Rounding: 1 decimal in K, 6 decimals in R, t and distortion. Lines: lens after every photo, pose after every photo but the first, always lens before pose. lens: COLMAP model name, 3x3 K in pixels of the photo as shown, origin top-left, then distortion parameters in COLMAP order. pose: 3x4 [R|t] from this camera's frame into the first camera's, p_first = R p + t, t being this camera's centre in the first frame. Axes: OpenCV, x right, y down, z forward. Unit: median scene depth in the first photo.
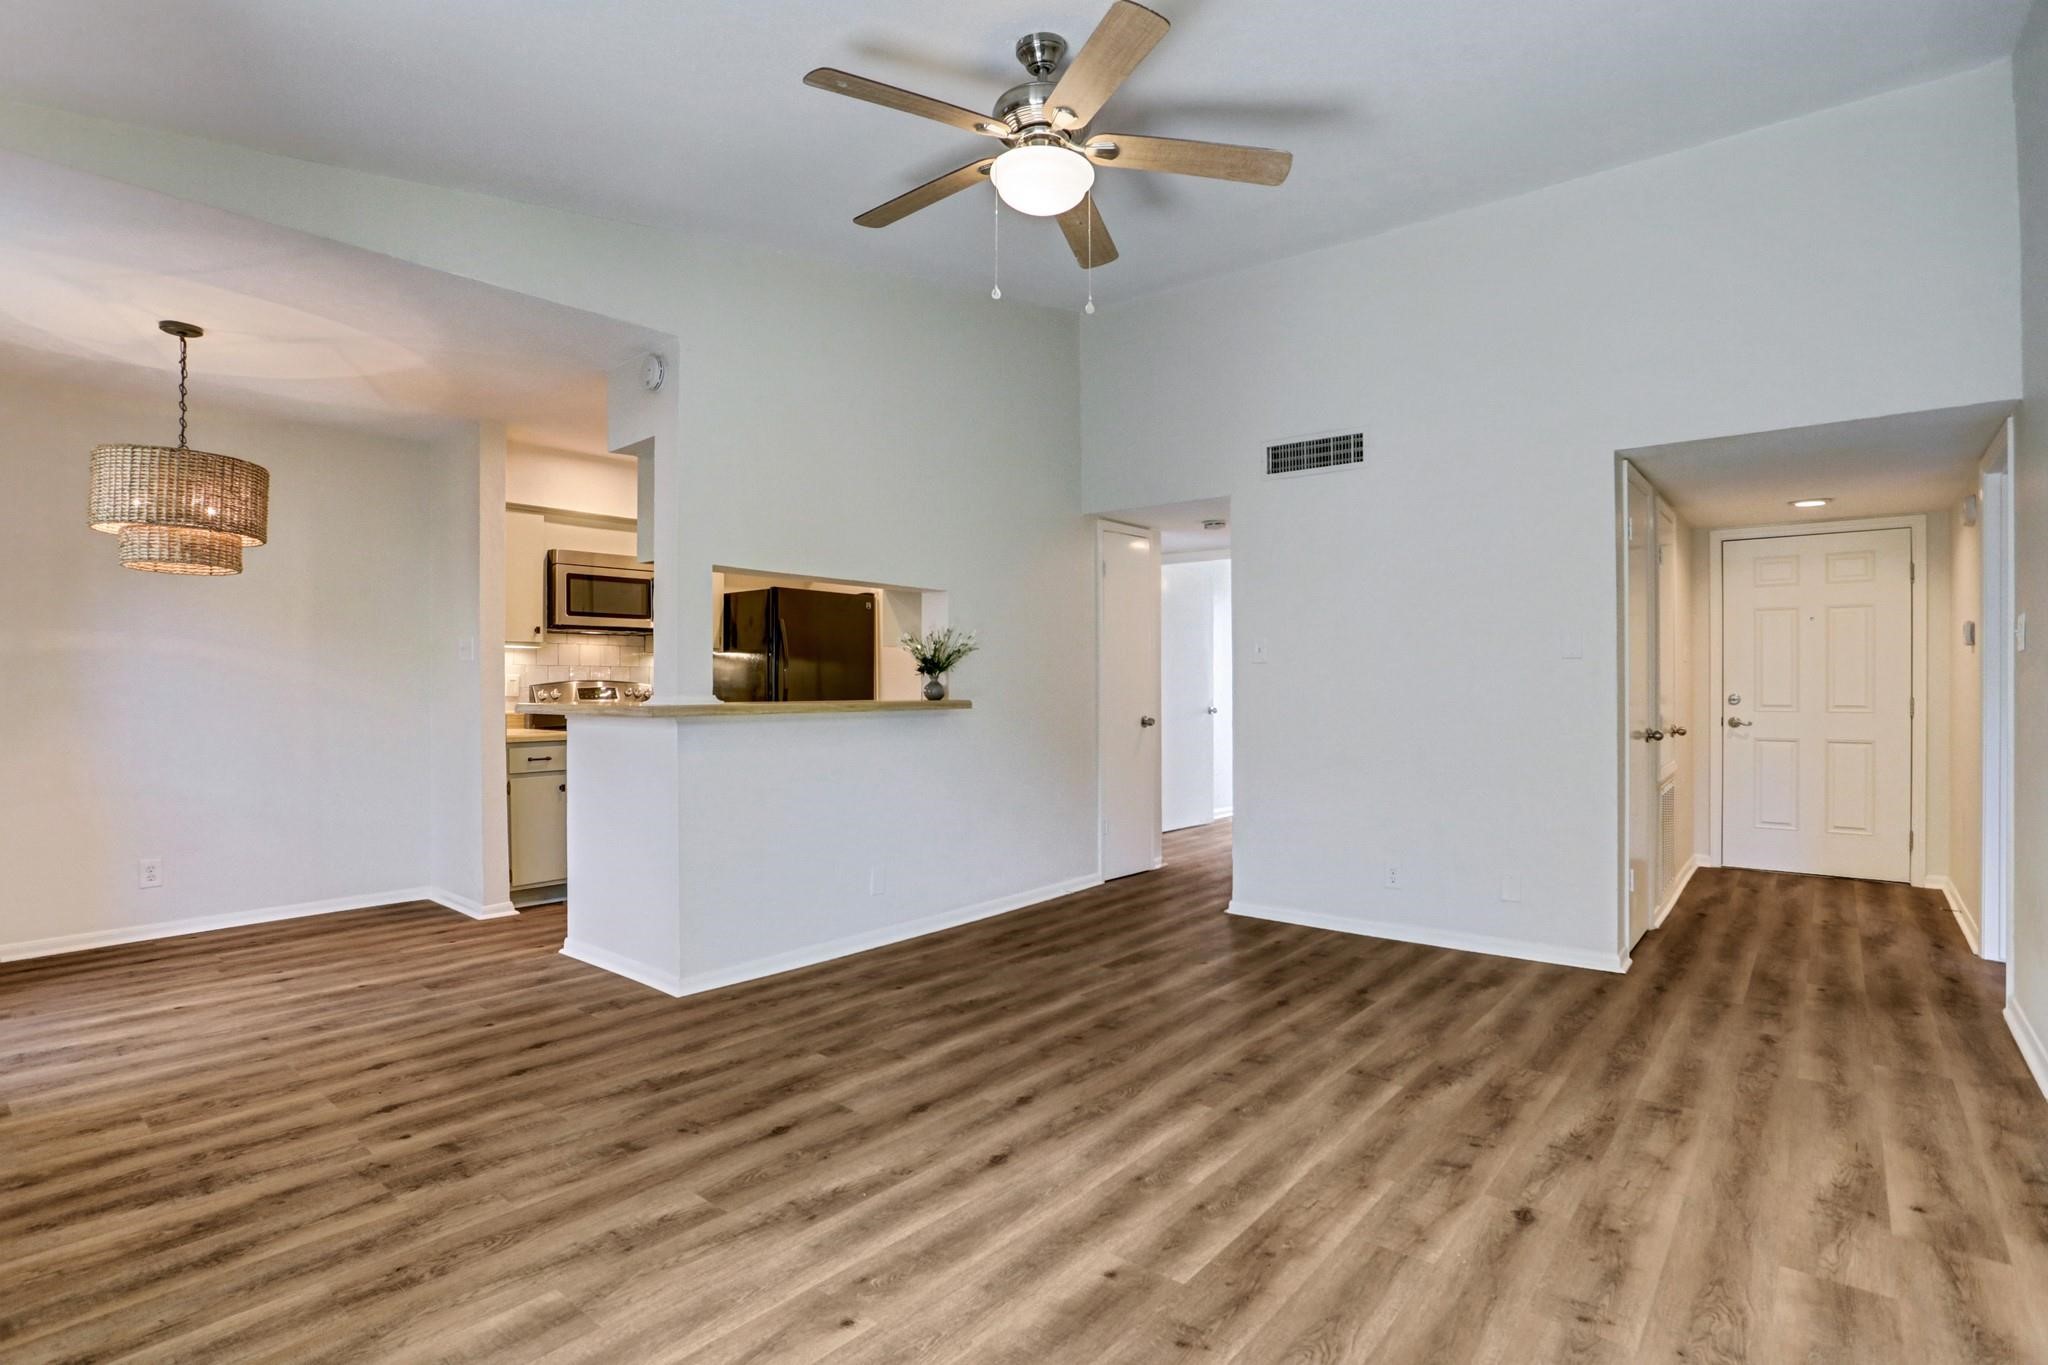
lens RADIAL K [[1022.7, 0, 1012.4], [0, 1022.7, 685.6], [0, 0, 1]] dist [-0.067496, 0.029390]
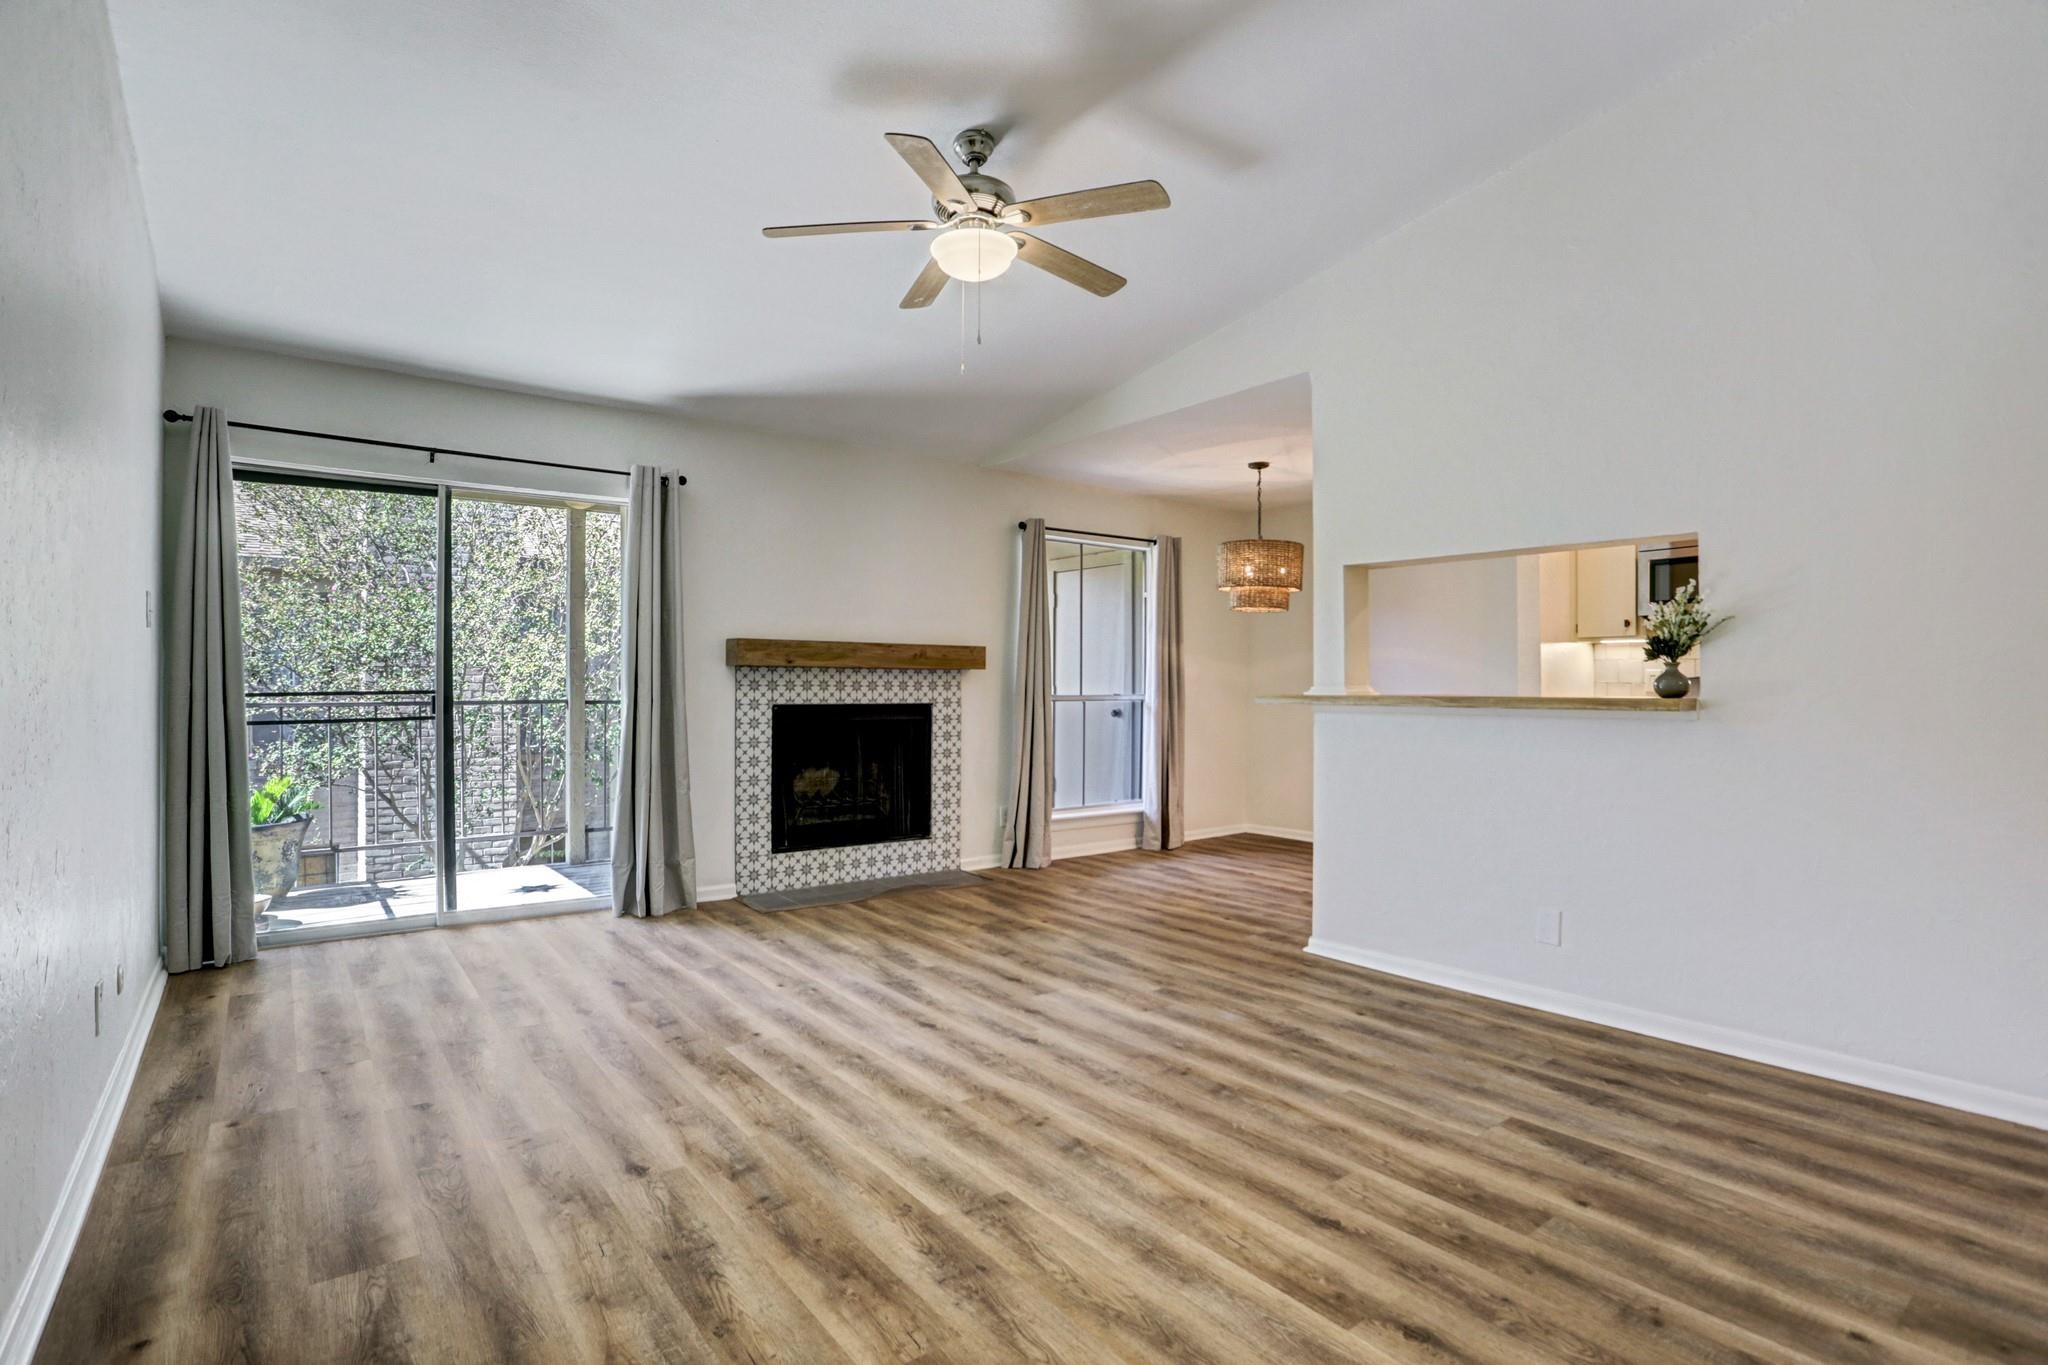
lens RADIAL K [[992.2, 0, 1024.0], [0, 992.2, 682.5], [0, 0, 1]] dist [-0.083585, 0.036344]
pose [[-0.217686, -0.004570, -0.976008, 1.119049], [-0.003936, 0.999985, -0.003805, 0.015595], [0.976011, 0.003013, -0.217701, 1.273388]]
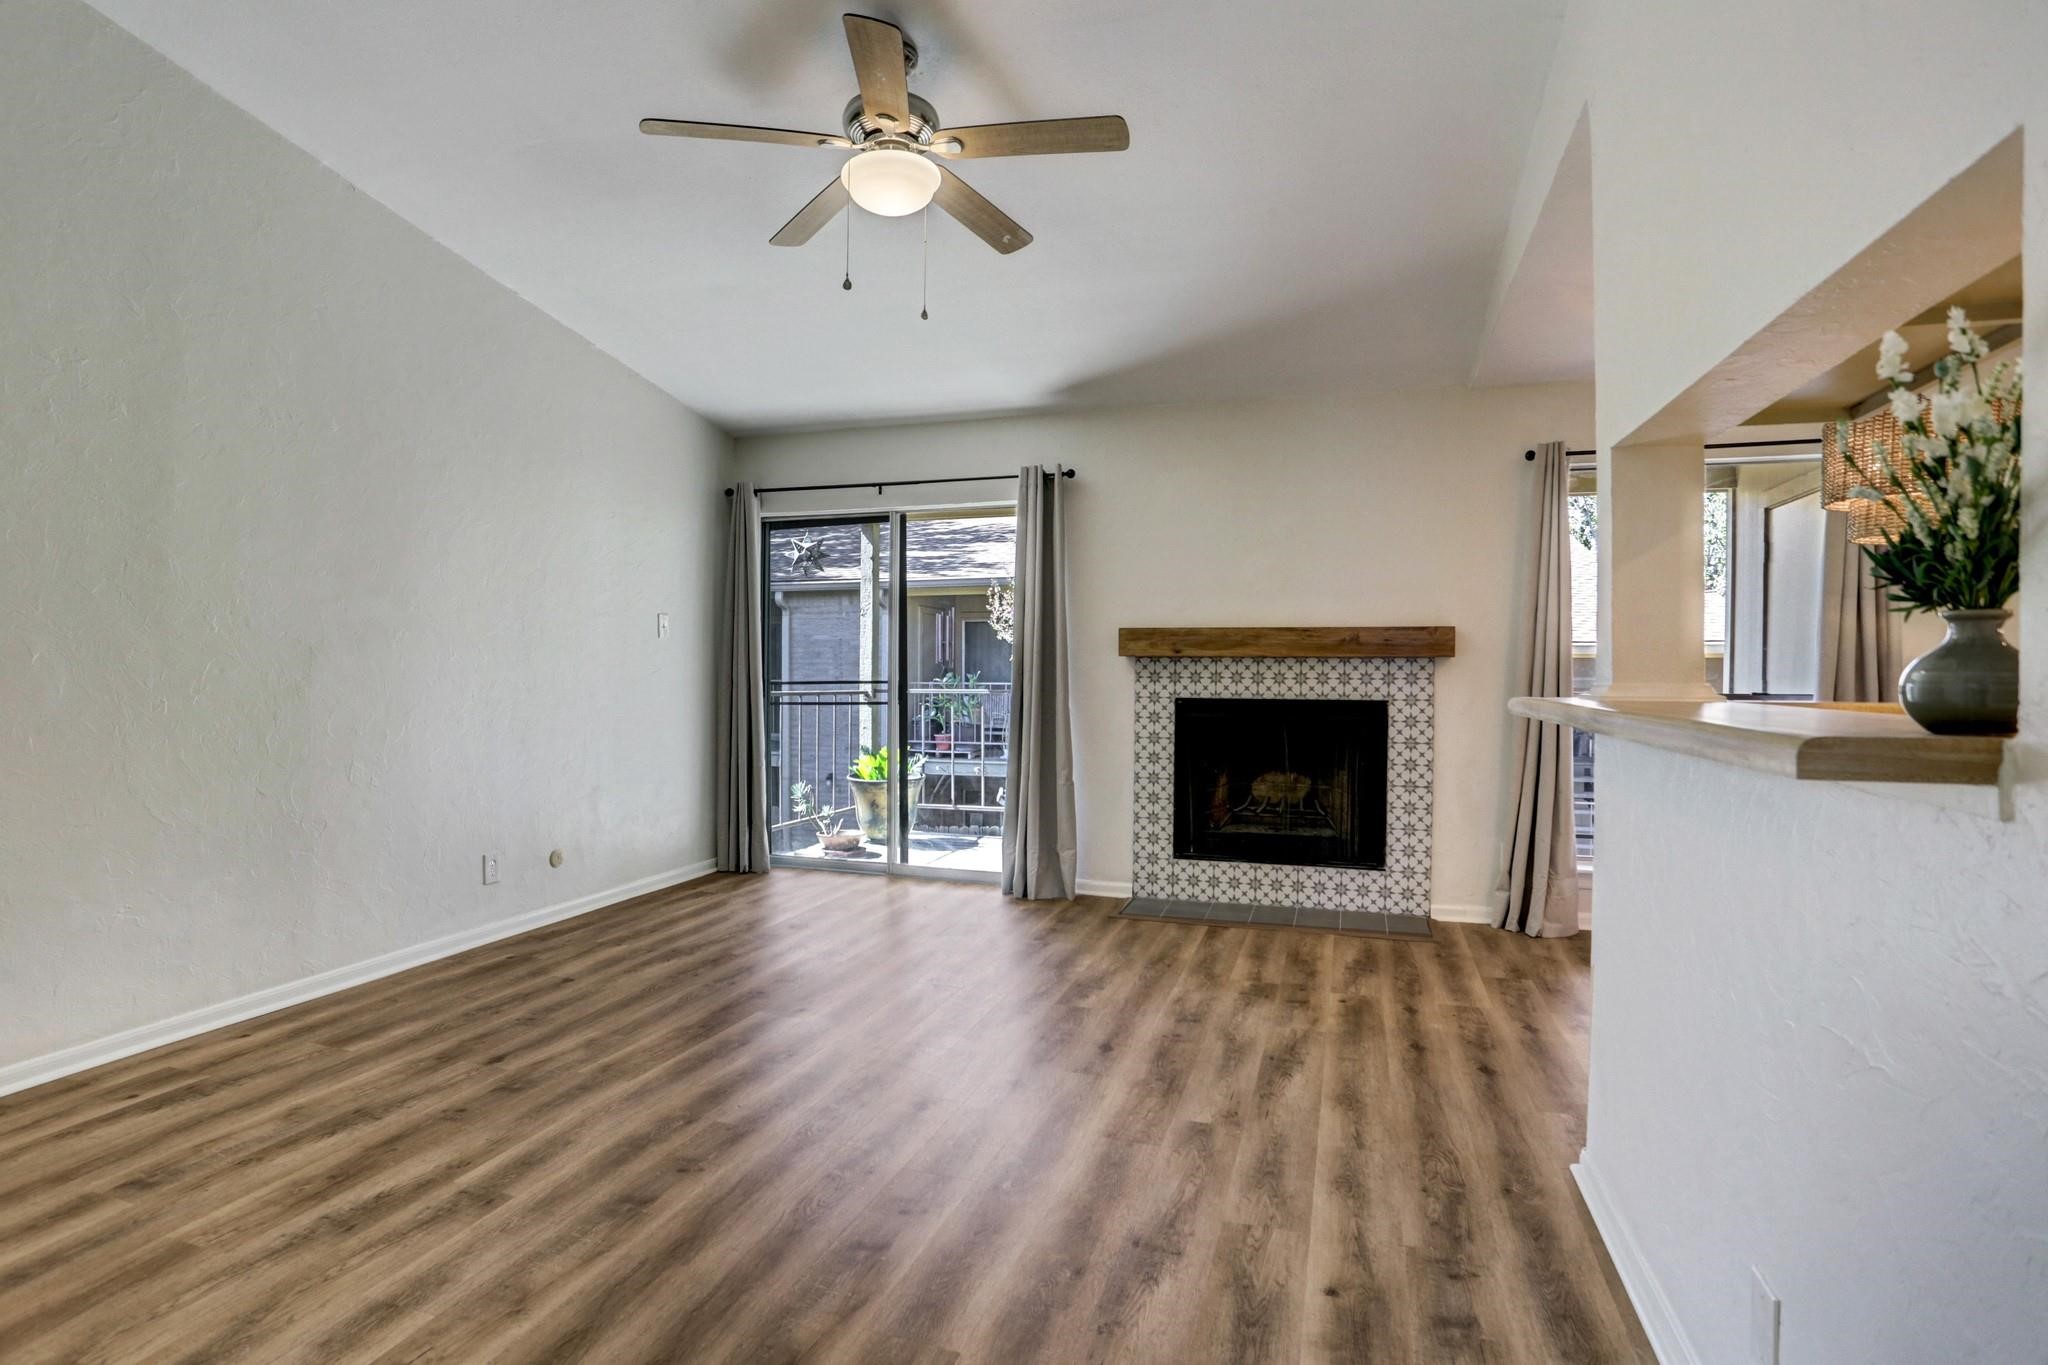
lens RADIAL K [[992.2, 0, 1024.0], [0, 992.2, 682.5], [0, 0, 1]] dist [-0.083585, 0.036344]
pose [[-0.924797, -0.001115, -0.380459, 0.277312], [-0.005152, 0.999941, 0.009594, 0.009478], [0.380426, 0.010832, -0.924748, 1.929138]]
